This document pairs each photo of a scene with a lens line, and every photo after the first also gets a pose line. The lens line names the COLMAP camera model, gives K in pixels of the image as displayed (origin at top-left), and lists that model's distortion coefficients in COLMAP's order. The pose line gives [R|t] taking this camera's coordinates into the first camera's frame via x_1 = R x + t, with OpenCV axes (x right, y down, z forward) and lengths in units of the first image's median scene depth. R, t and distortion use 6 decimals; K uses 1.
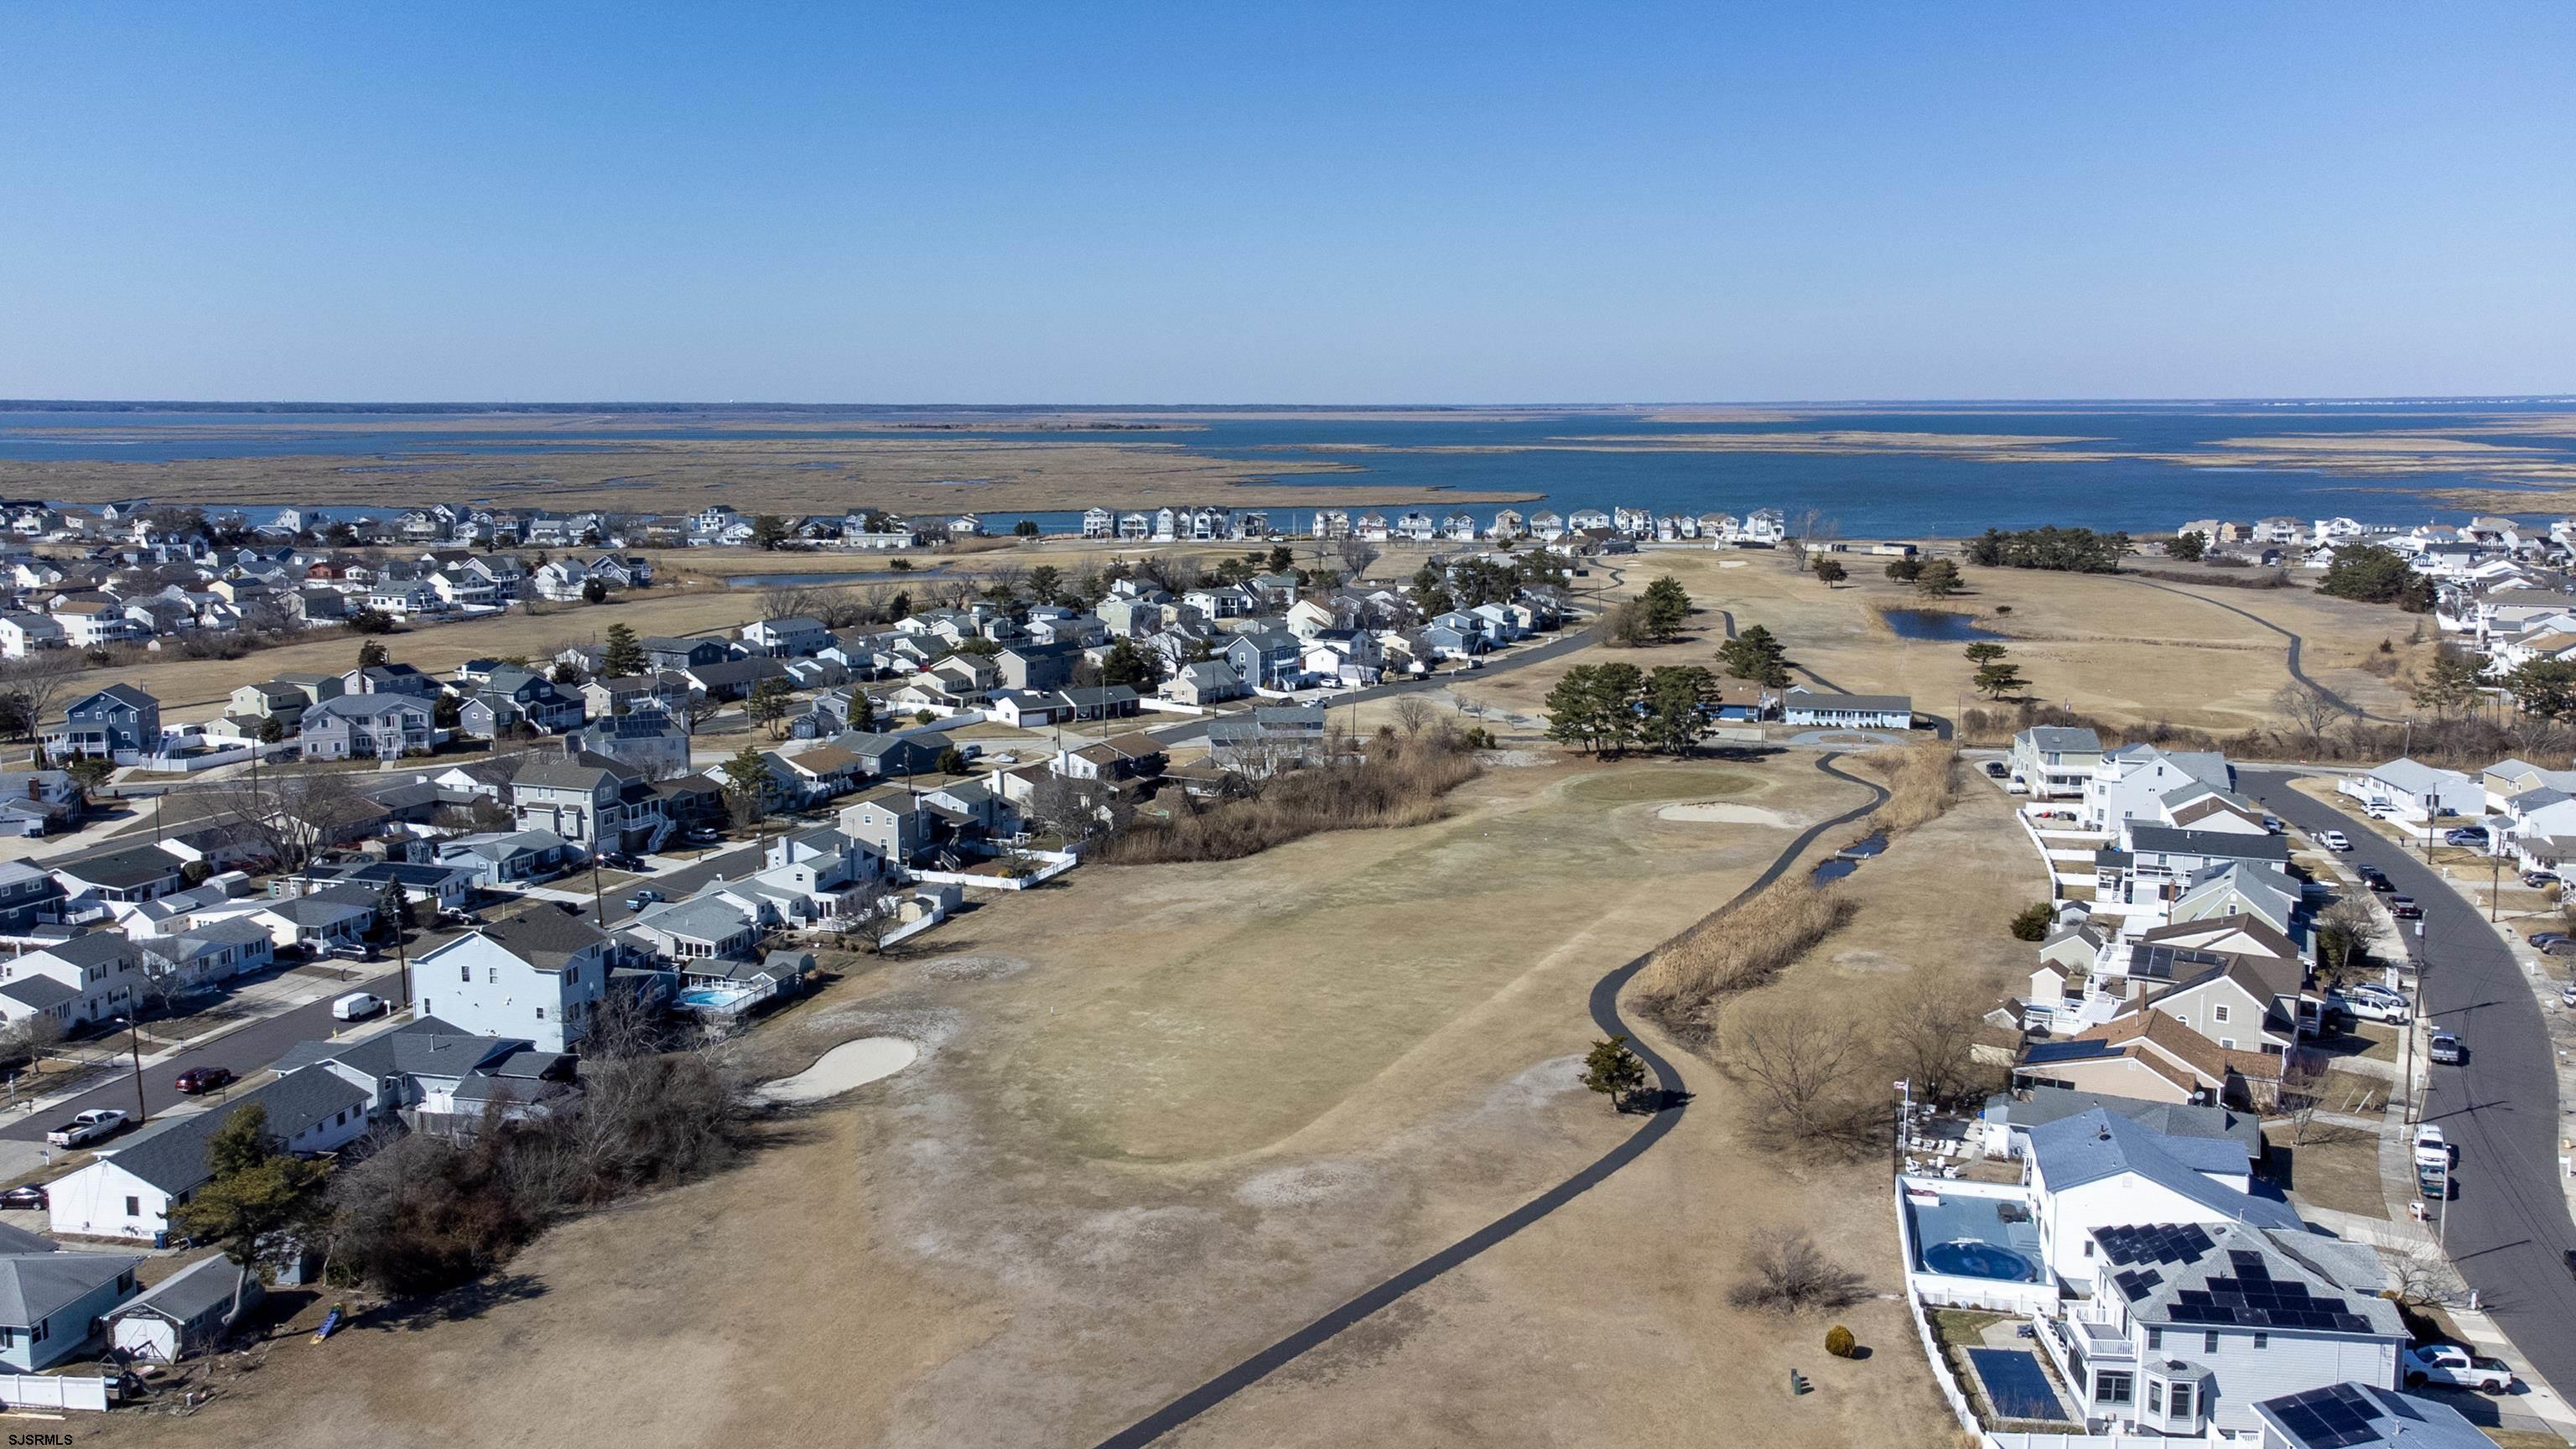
lens RADIAL K [[2148.2, 0, 1288.0], [0, 2148.2, 724.5], [0, 0, 1]] dist [0.059389, -0.009403]
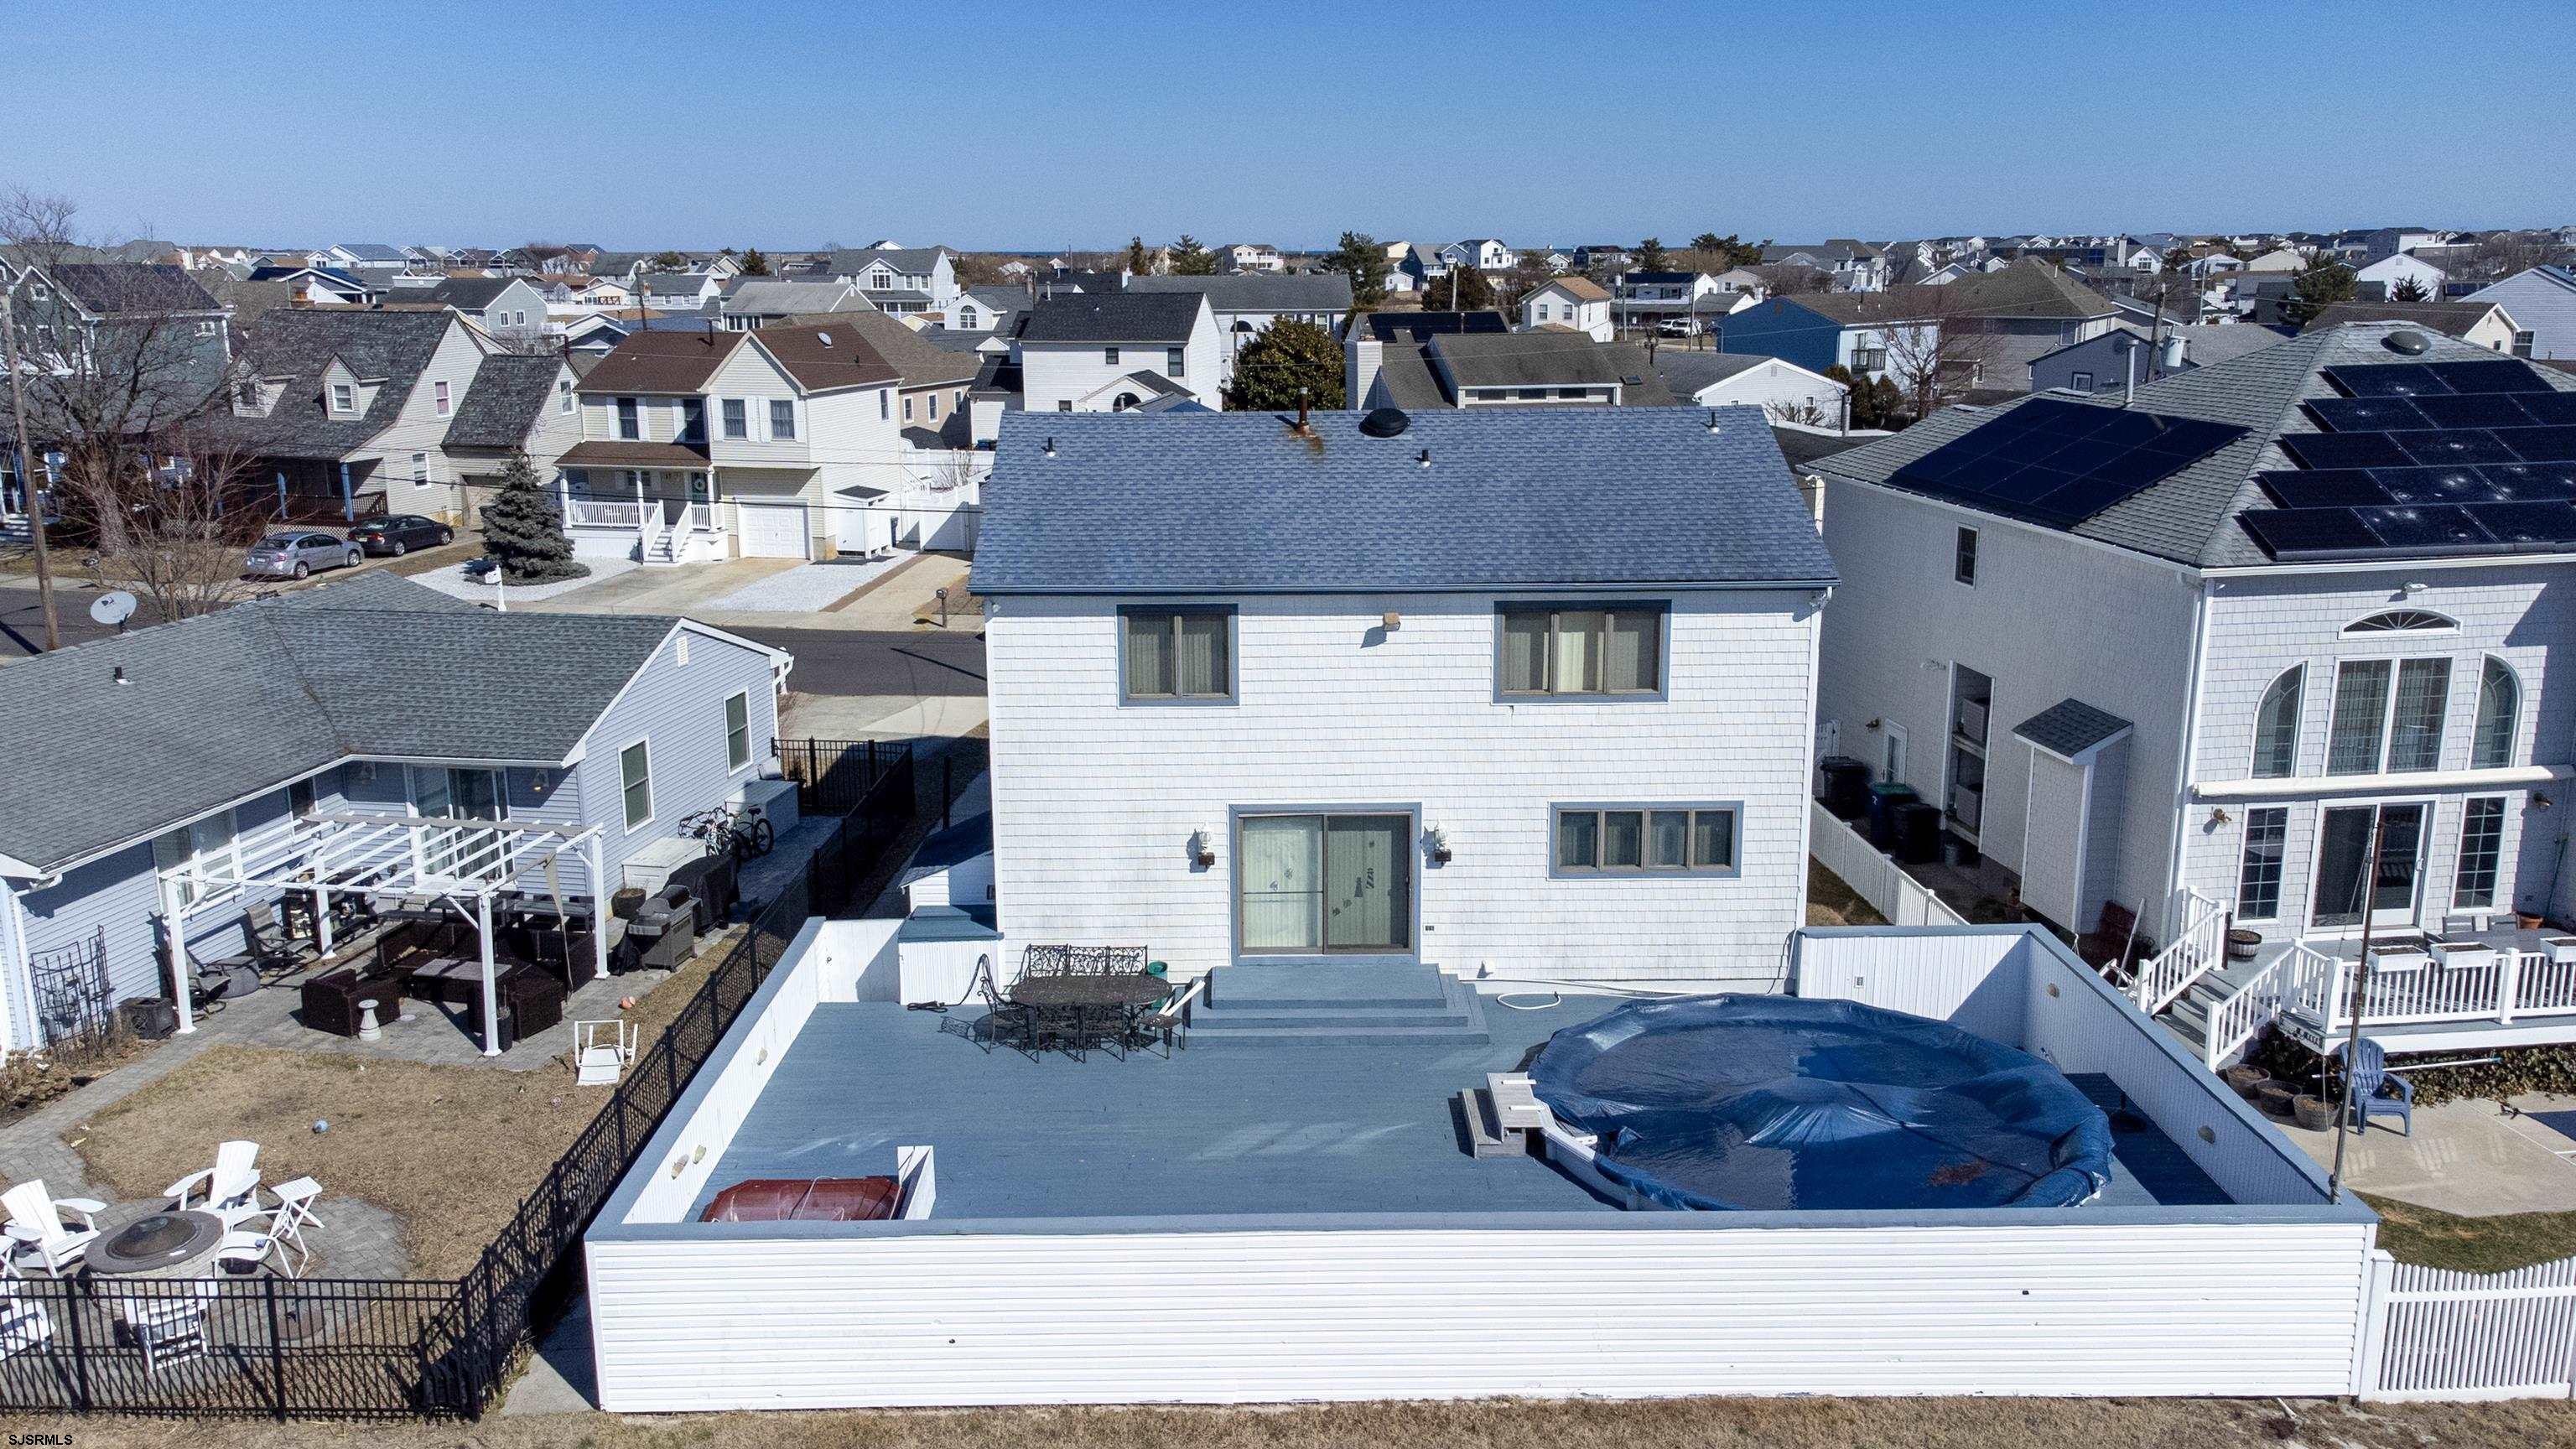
lens RADIAL K [[2017.1, 0, 1273.1], [0, 2017.1, 712.7], [0, 0, 1]] dist [0.014410, 0.058493]
pose [[-0.245049, -0.215433, 0.945272, 0.162031], [0.153410, 0.954100, 0.257214, 0.155088], [-0.957296, 0.208044, -0.200751, 1.006440]]
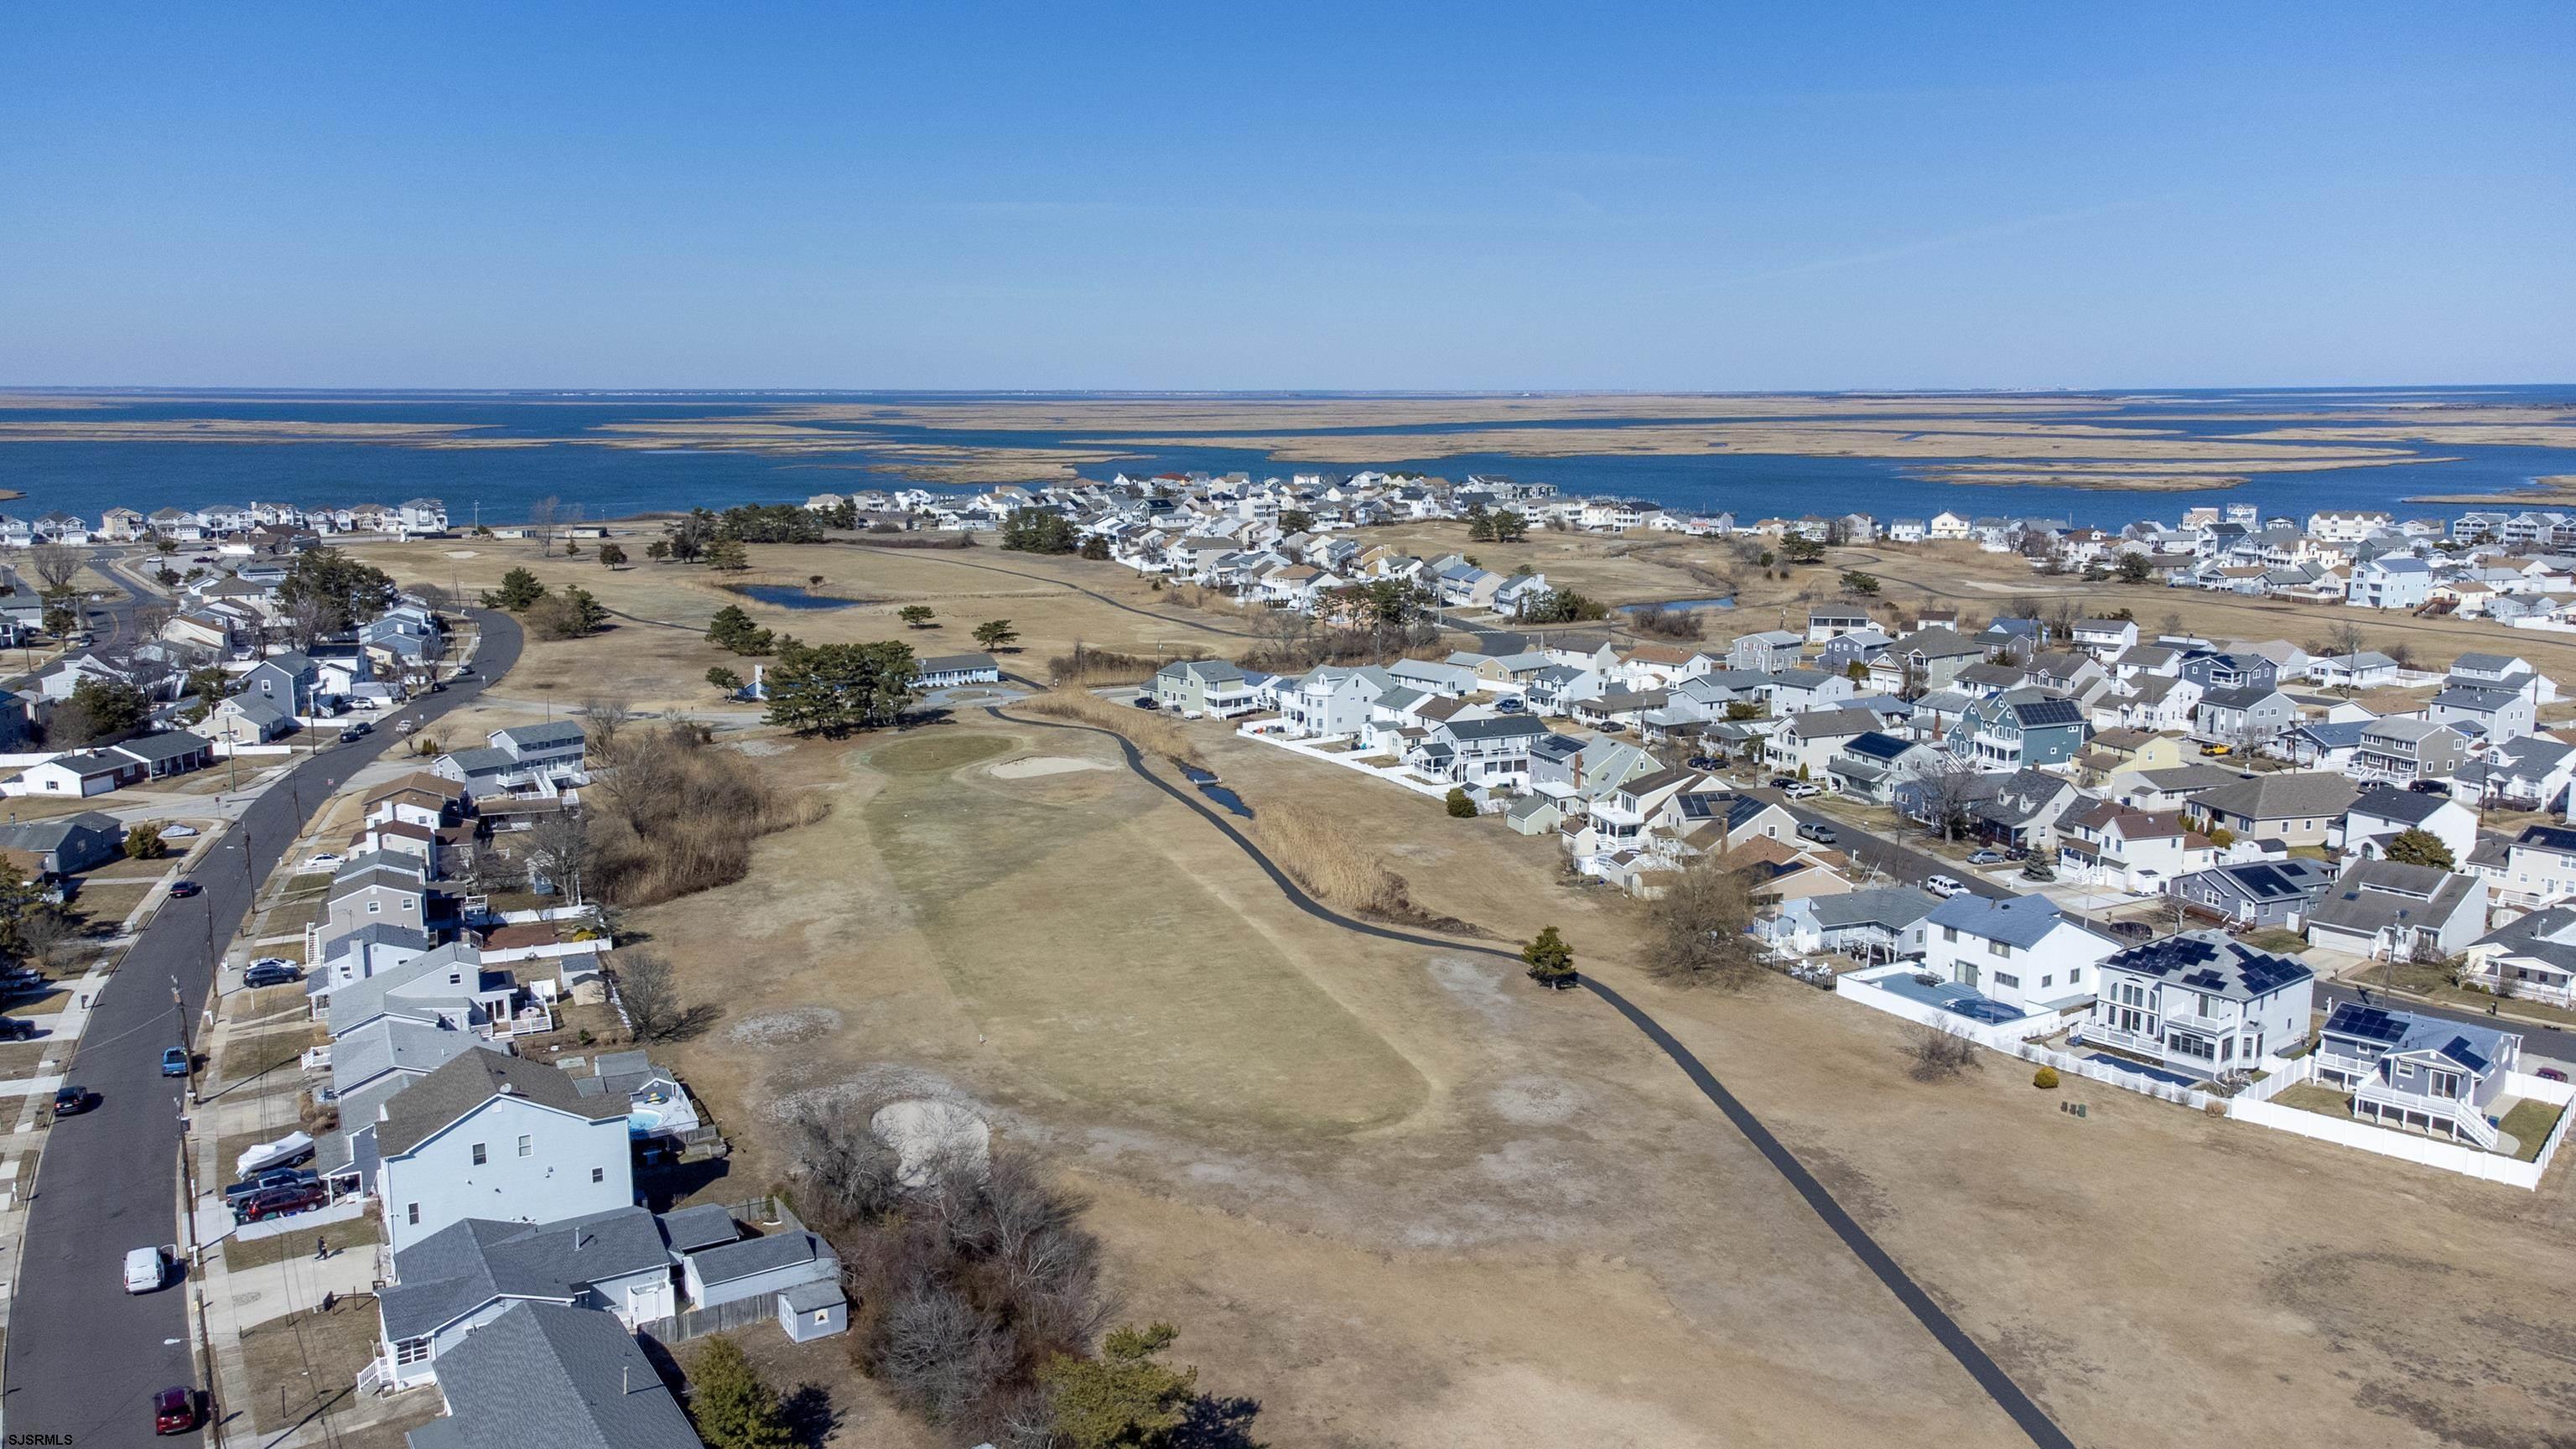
lens RADIAL K [[1965.9, 0, 1288.0], [0, 1965.9, 724.5], [0, 0, 1]] dist [0.034215, 0.072598]
pose [[0.704301, -0.121816, 0.699372, -0.809512], [0.108810, 0.992050, 0.063218, -0.059204], [-0.701513, 0.031574, 0.711957, 0.379756]]
